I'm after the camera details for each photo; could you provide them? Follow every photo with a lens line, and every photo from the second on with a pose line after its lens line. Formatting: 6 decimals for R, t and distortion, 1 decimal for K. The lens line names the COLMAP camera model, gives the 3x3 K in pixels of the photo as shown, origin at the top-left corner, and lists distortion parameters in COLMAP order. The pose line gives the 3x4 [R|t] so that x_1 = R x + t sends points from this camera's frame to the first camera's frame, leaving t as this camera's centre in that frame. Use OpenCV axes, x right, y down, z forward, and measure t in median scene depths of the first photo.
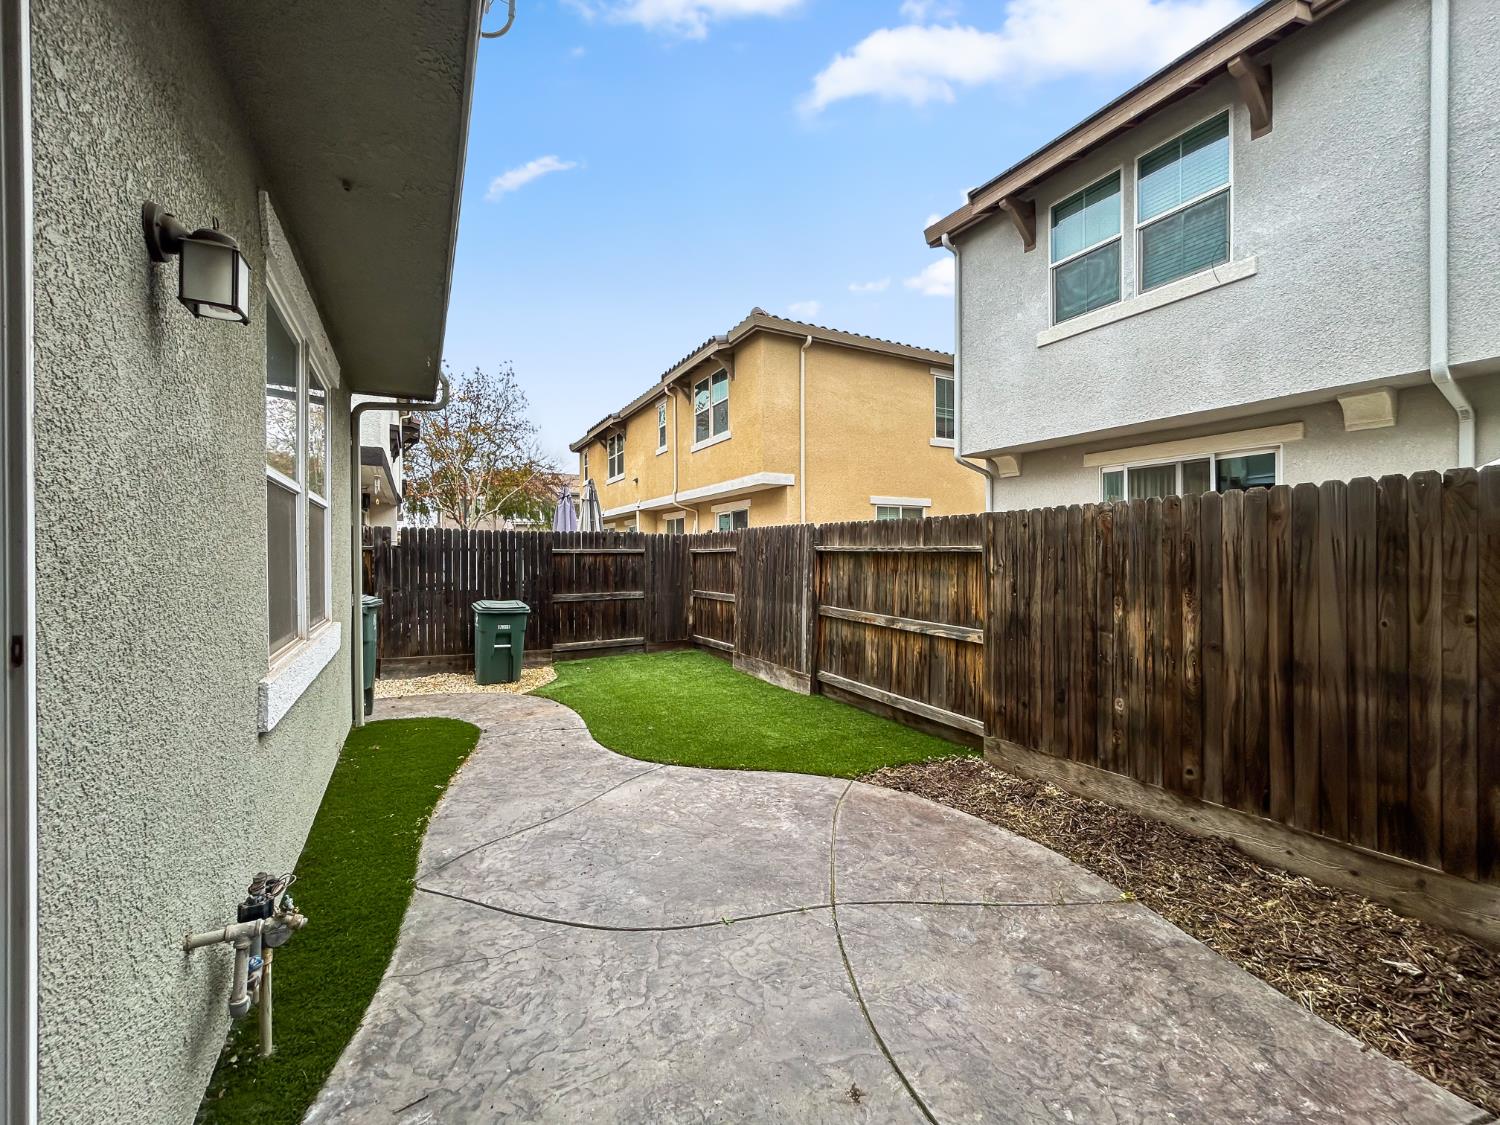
lens RADIAL K [[607.5, 0, 750.0], [0, 607.5, 562.5], [0, 0, 1]] dist [0.001244, -0.000271]
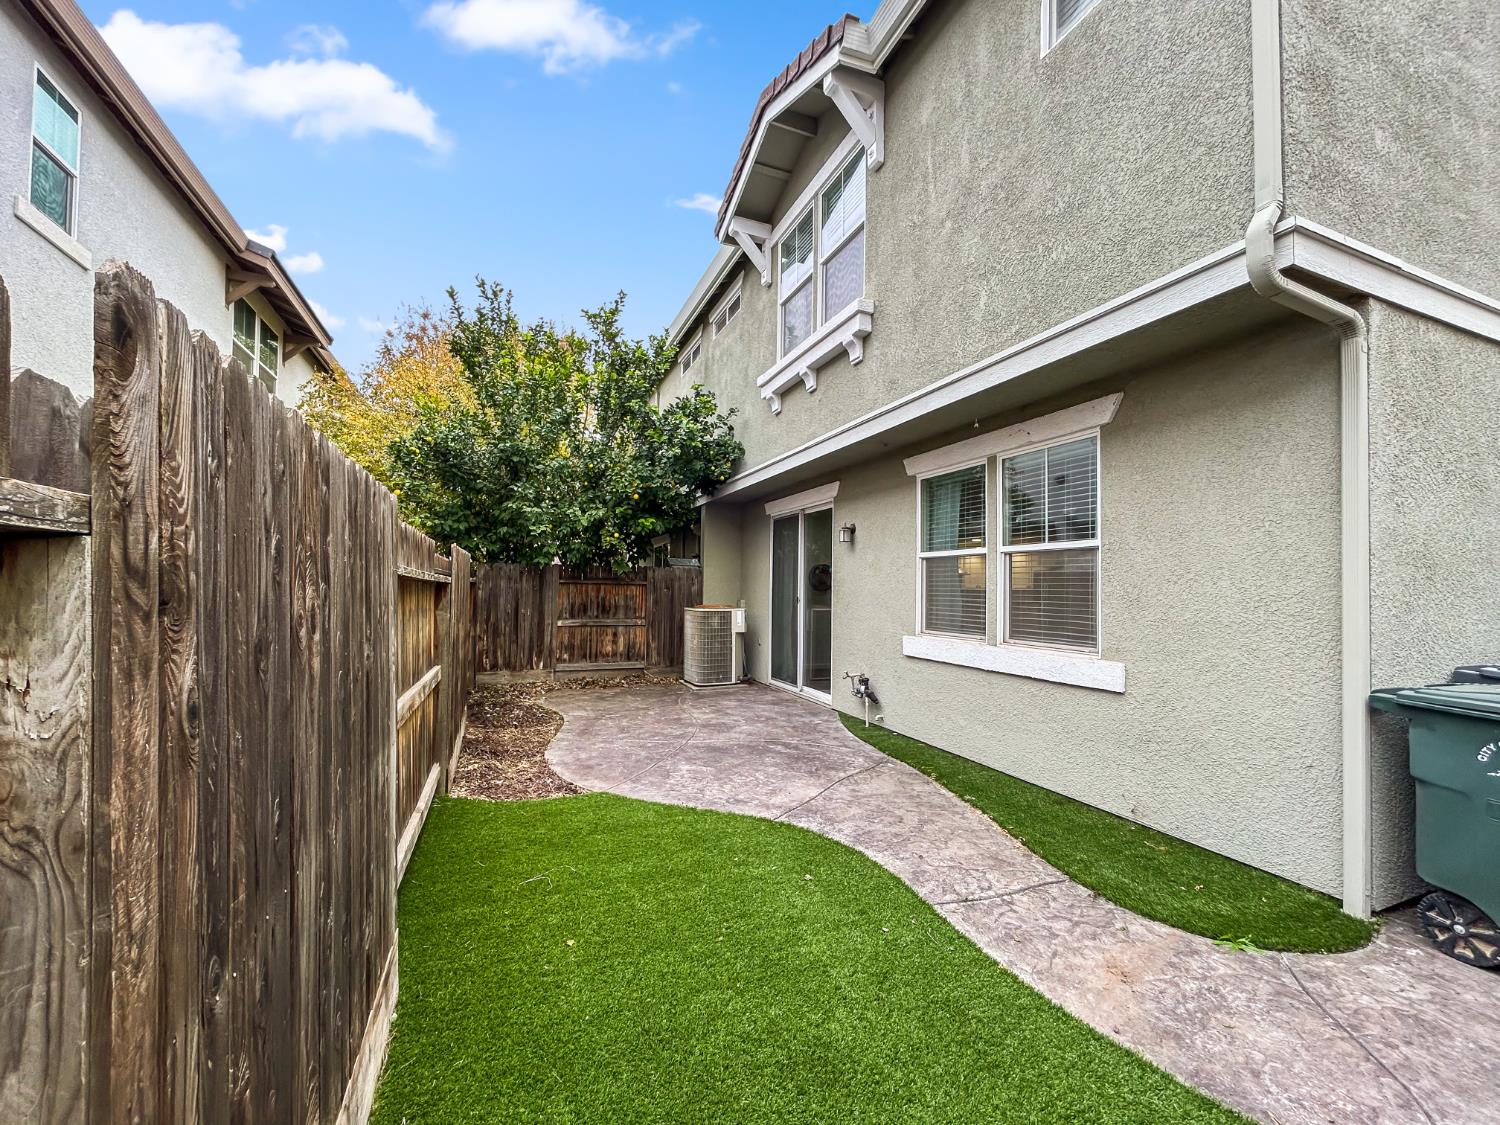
lens RADIAL K [[607.5, 0, 750.0], [0, 607.5, 562.5], [0, 0, 1]] dist [0.001244, -0.000271]
pose [[-0.993861, -0.003733, 0.110576, -0.236565], [-0.006846, 0.999590, -0.027790, -0.030978], [-0.110427, -0.028377, -0.993479, 2.217951]]
